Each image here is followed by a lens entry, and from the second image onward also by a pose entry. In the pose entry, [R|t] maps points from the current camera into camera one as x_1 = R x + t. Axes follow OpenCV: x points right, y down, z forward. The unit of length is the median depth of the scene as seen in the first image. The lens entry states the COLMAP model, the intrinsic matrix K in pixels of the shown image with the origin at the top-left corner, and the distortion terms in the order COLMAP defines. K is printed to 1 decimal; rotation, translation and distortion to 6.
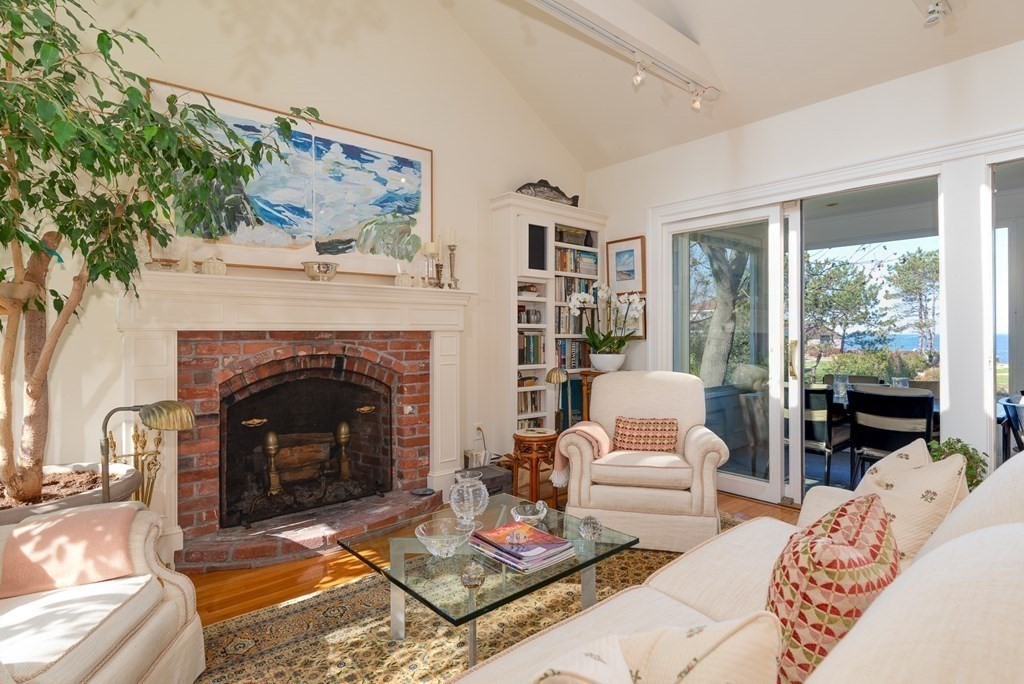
lens RADIAL K [[528.0, 0, 559.3], [0, 528.0, 331.0], [0, 0, 1]] dist [-0.004898, 0.001170]
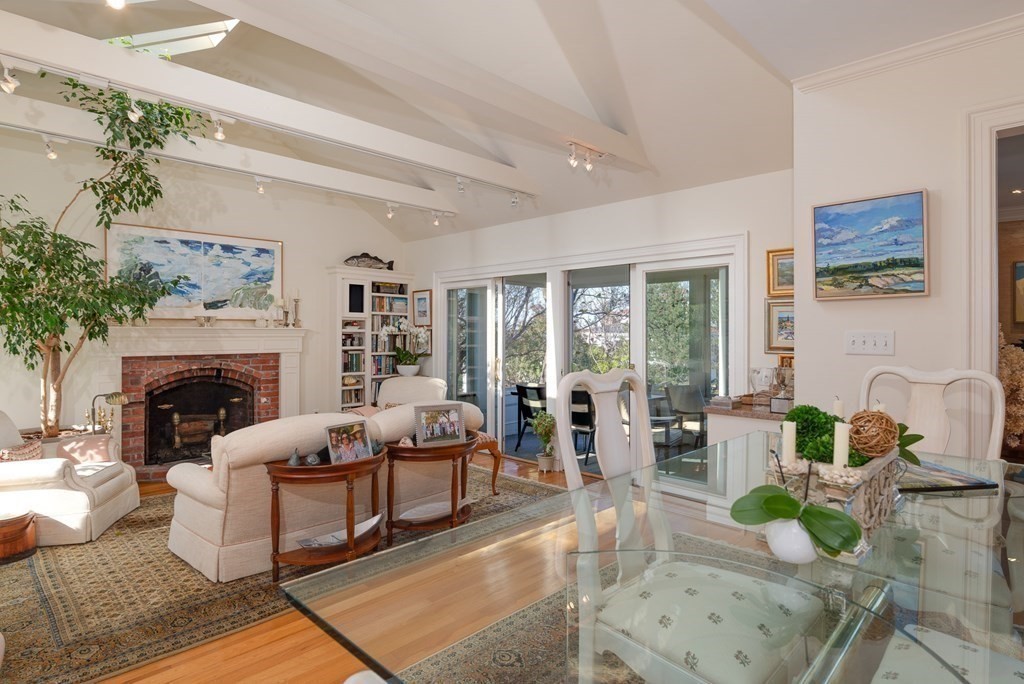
lens RADIAL K [[562.2, 0, 570.5], [0, 562.2, 329.5], [0, 0, 1]] dist [-0.002867, -0.001714]
pose [[0.996345, 0.003115, 0.085366, 0.517532], [-0.002945, 0.999993, -0.002118, -0.072056], [-0.085372, 0.001859, 0.996347, -0.835438]]
